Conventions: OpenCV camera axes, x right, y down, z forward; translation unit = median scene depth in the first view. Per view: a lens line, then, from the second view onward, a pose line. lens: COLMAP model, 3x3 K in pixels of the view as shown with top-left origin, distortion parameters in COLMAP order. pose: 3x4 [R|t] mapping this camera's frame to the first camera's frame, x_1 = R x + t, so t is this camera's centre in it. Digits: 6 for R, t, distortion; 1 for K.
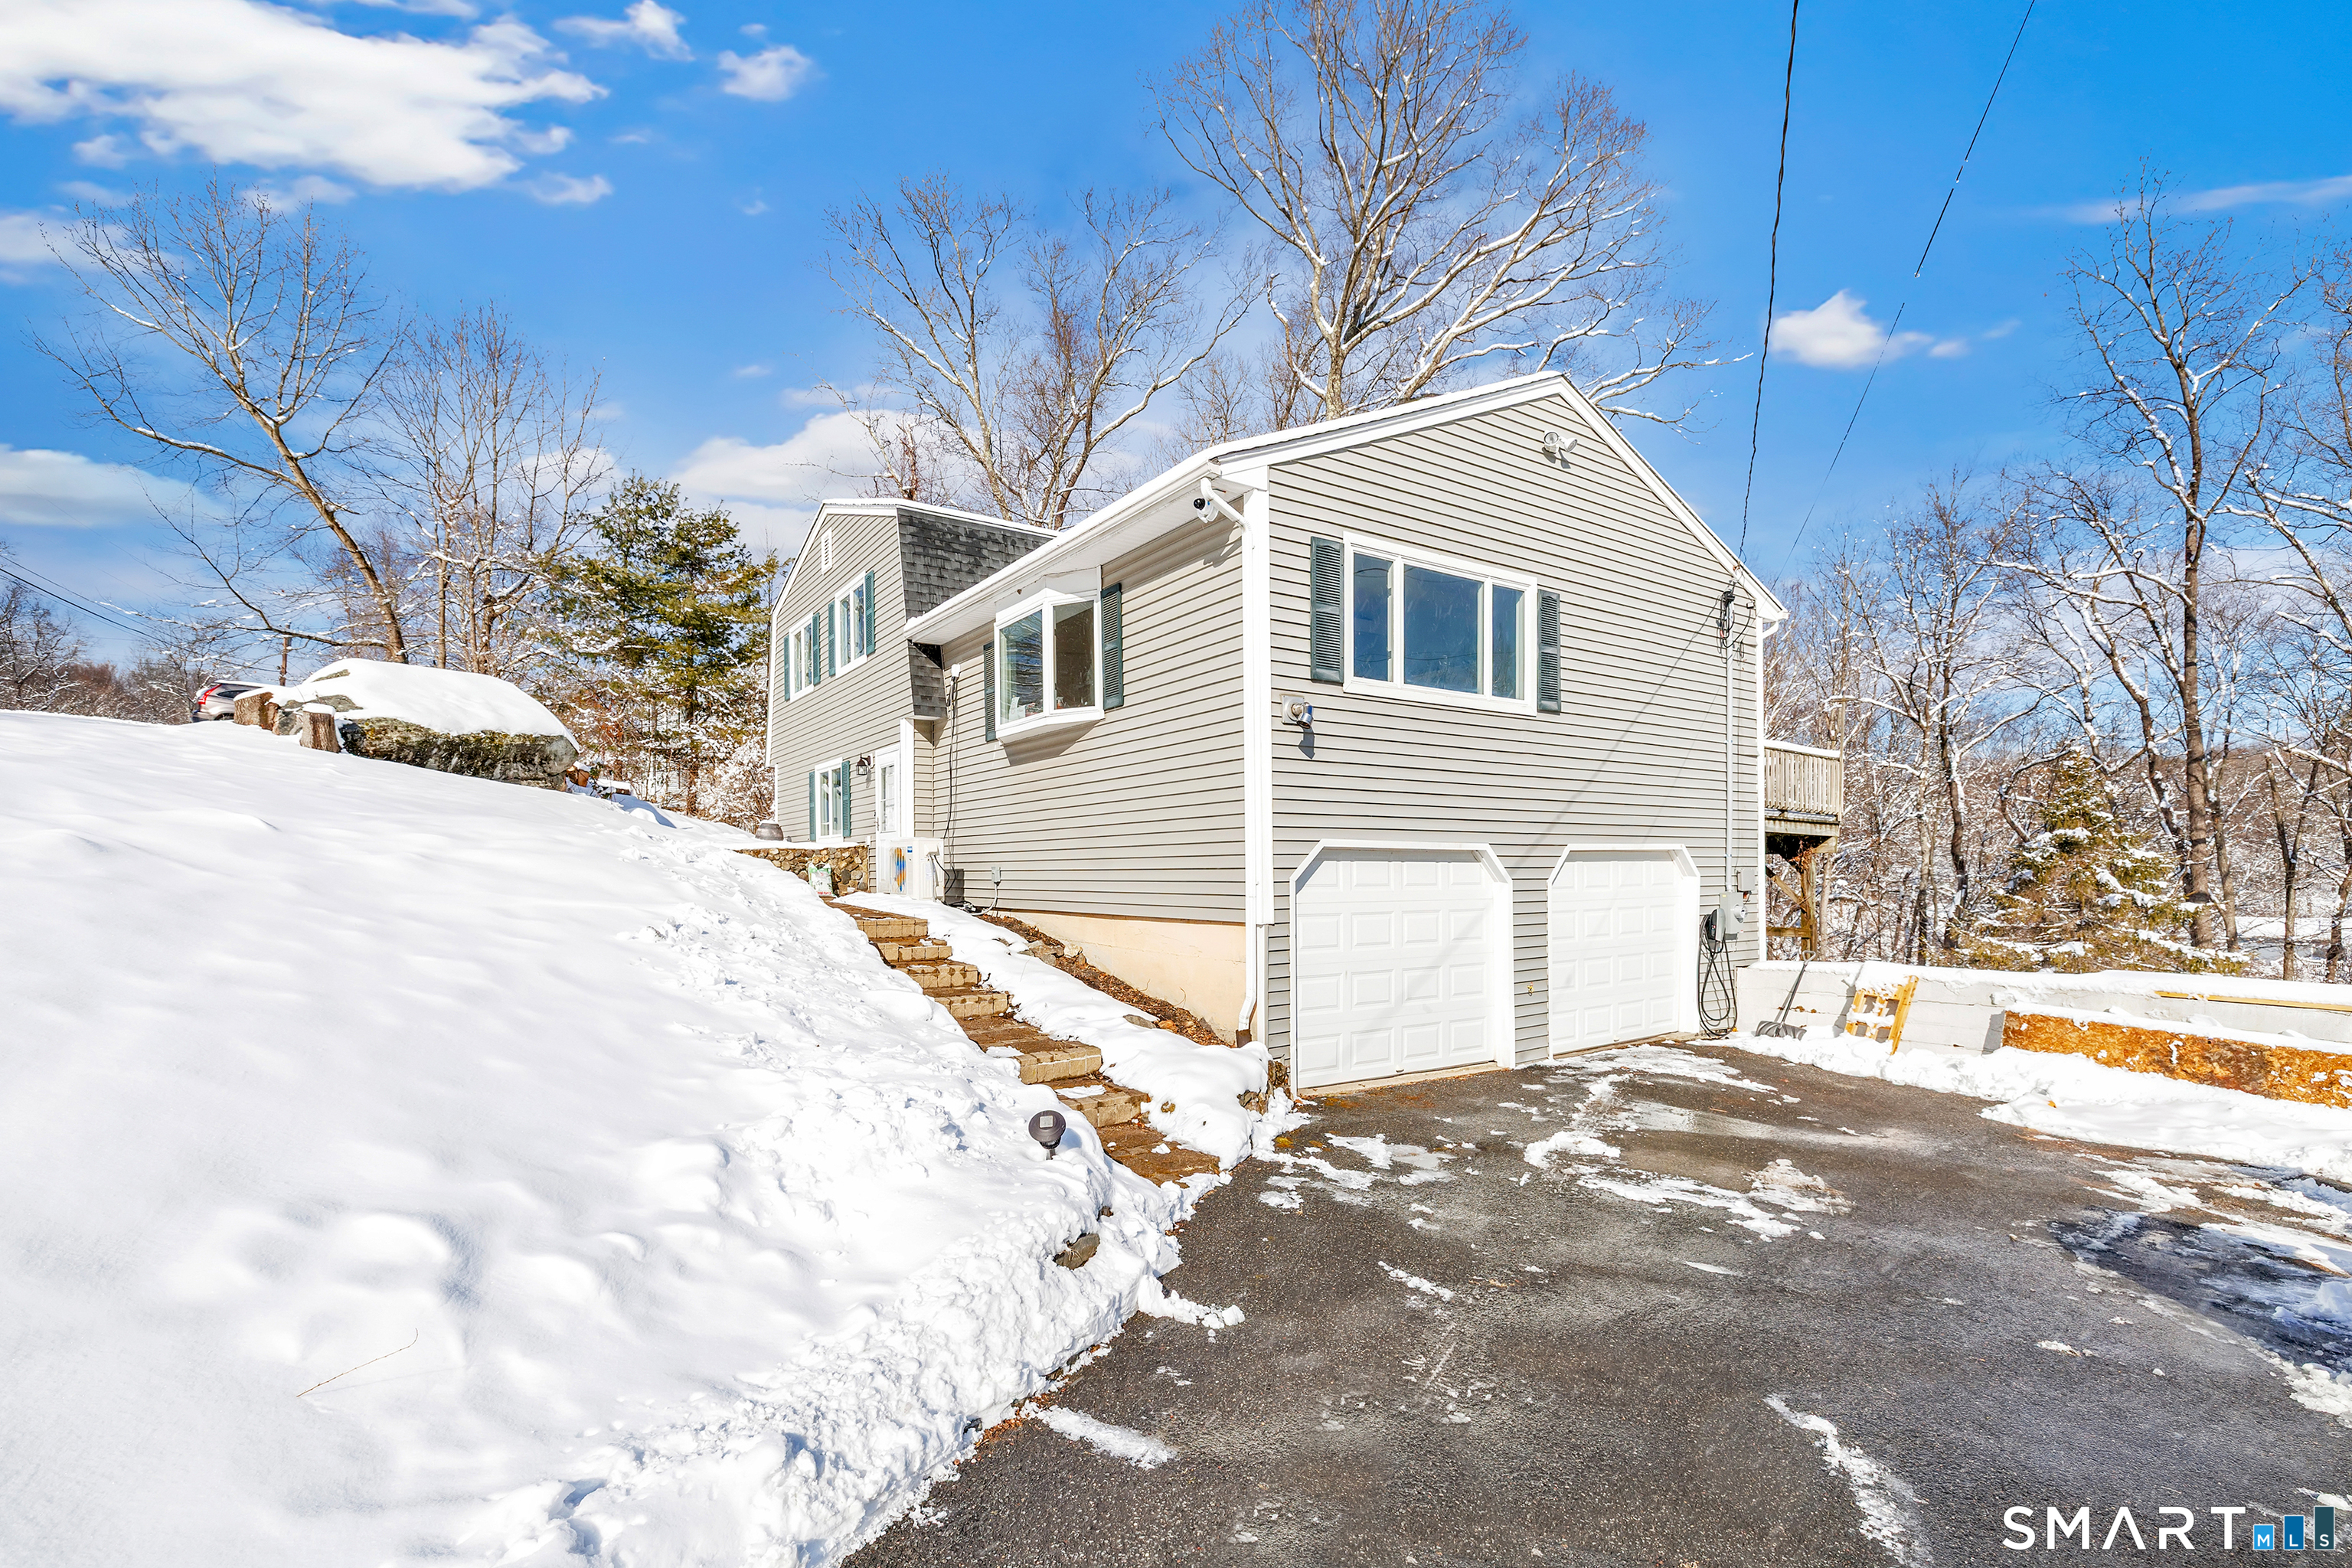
lens RADIAL K [[1039.8, 0, 1145.7], [0, 1039.8, 883.1], [0, 0, 1]] dist [0.004980, -0.000404]
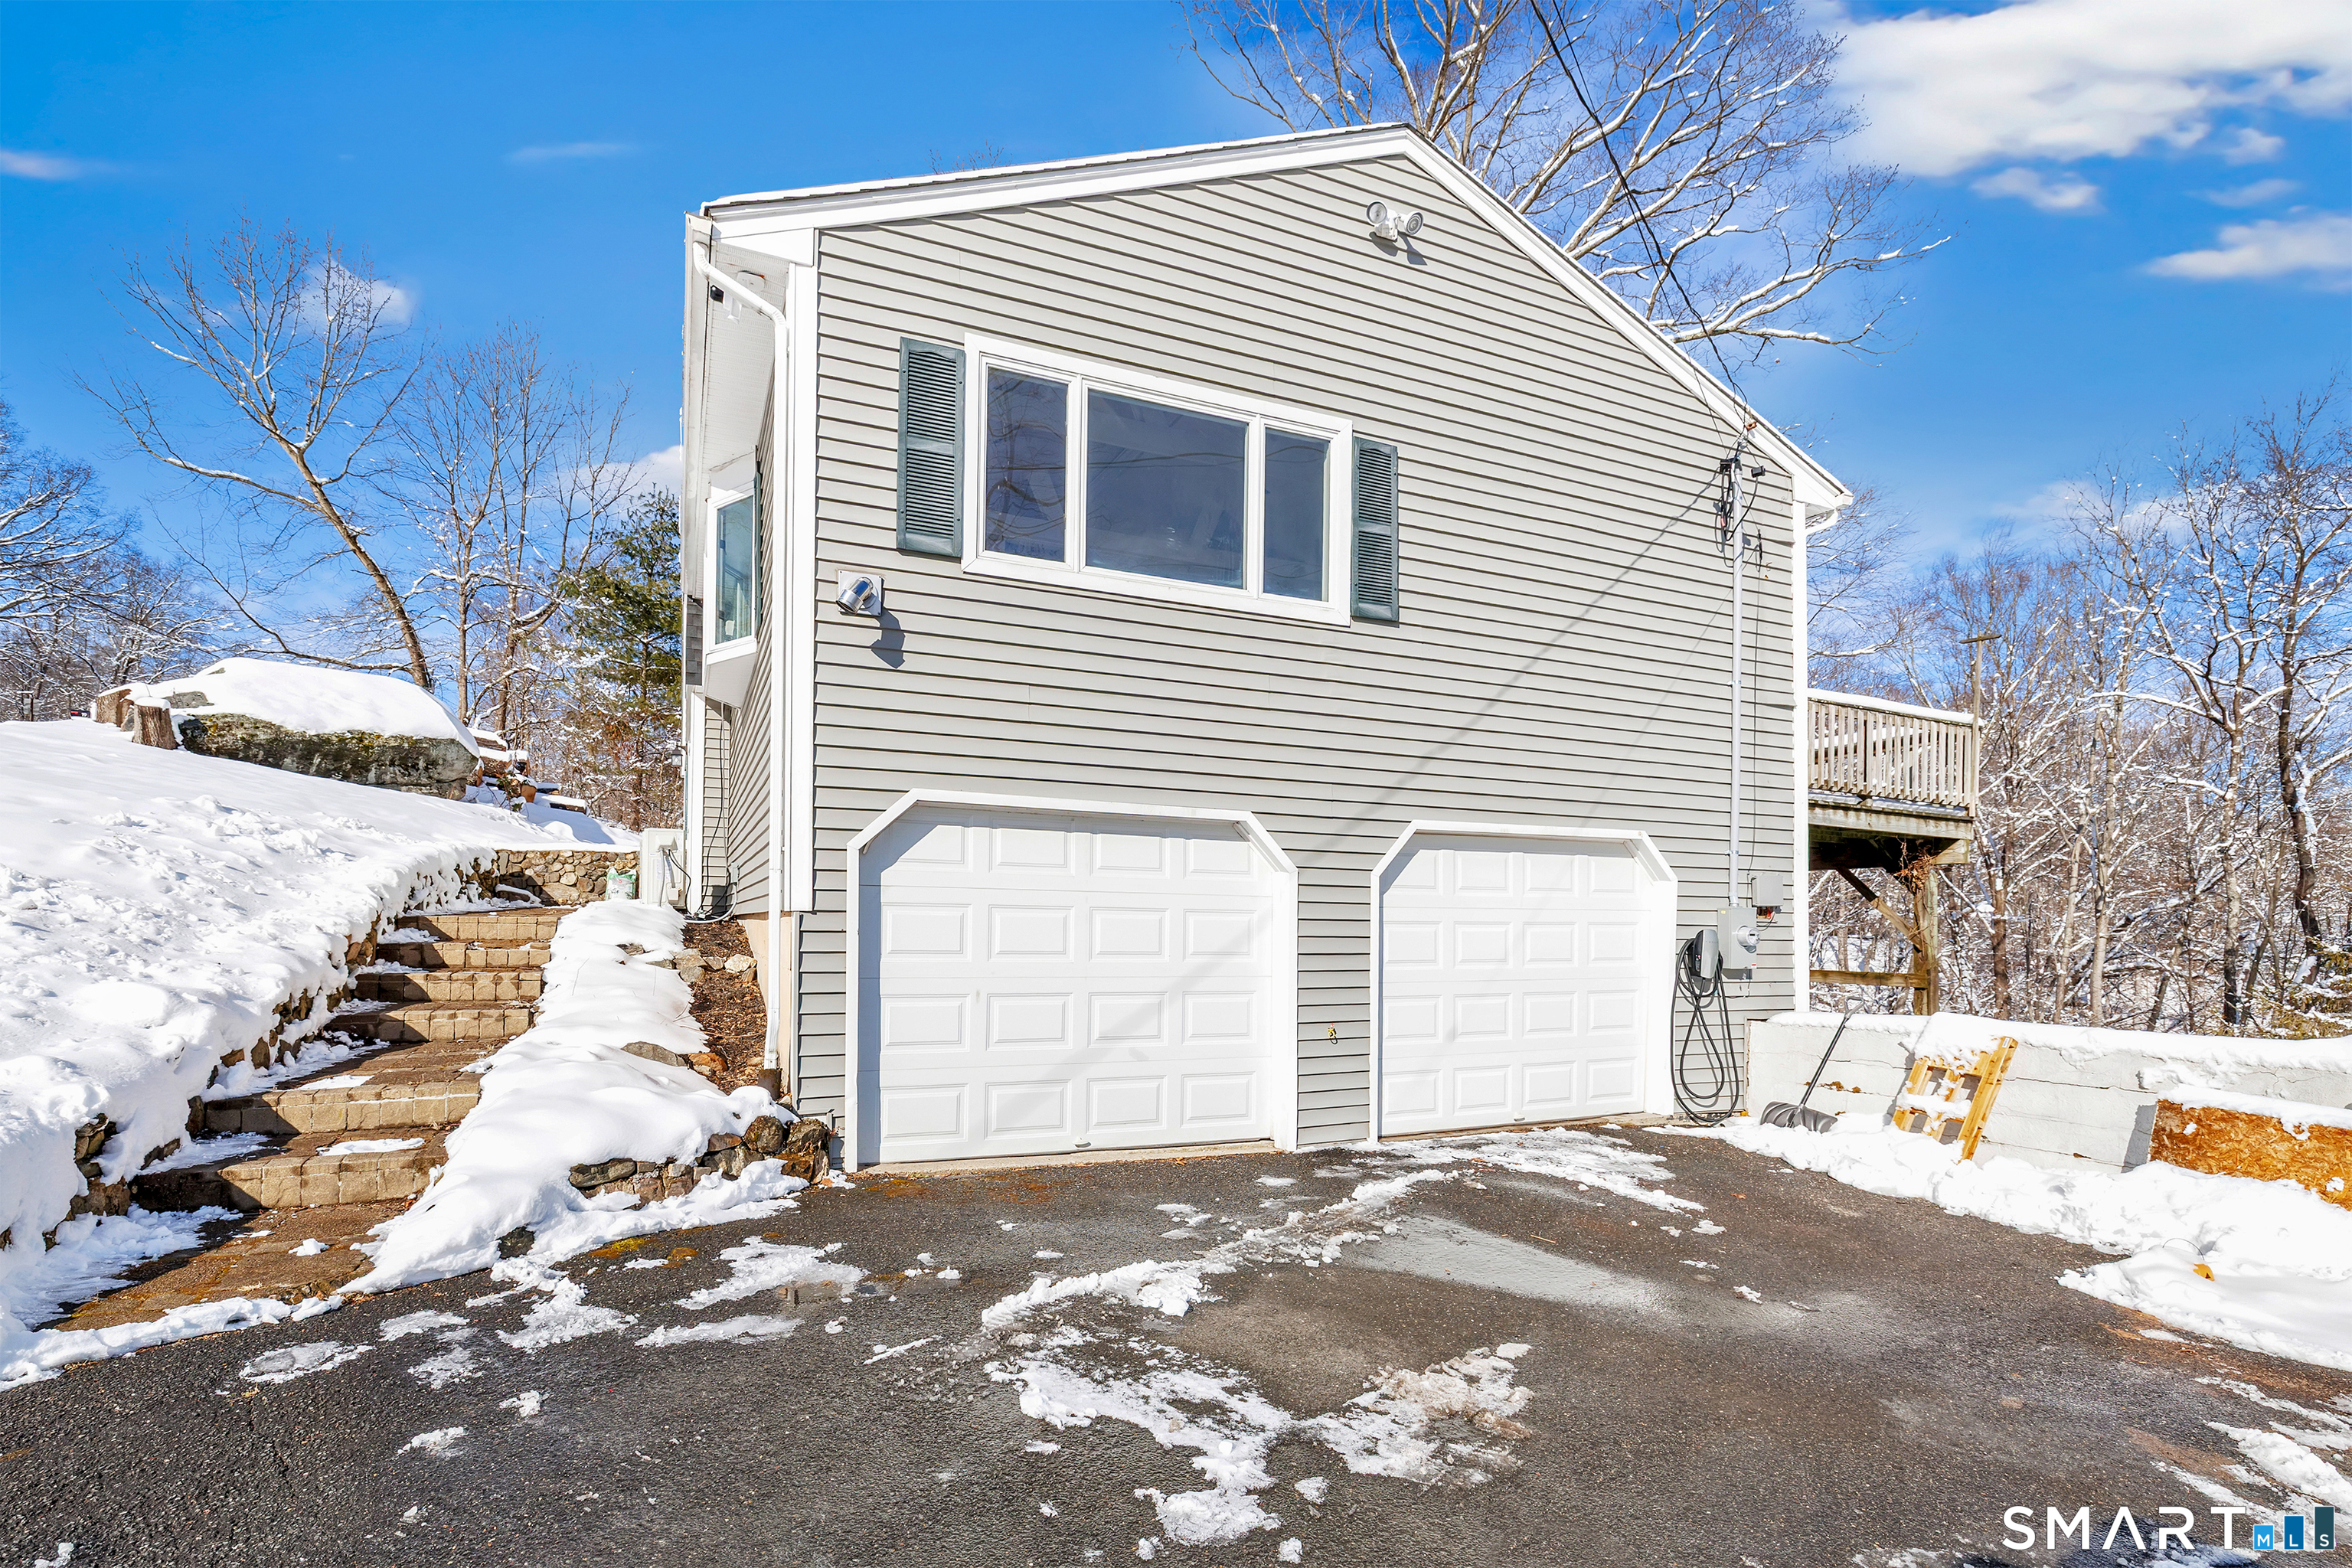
lens RADIAL K [[1039.8, 0, 1203.6], [0, 1039.8, 928.7], [0, 0, 1]] dist [0.004980, -0.000404]
pose [[0.982325, 0.014638, -0.186612, 0.409902], [-0.018454, 0.999654, -0.018727, 0.048233], [0.186273, 0.021839, 0.982255, 0.328037]]
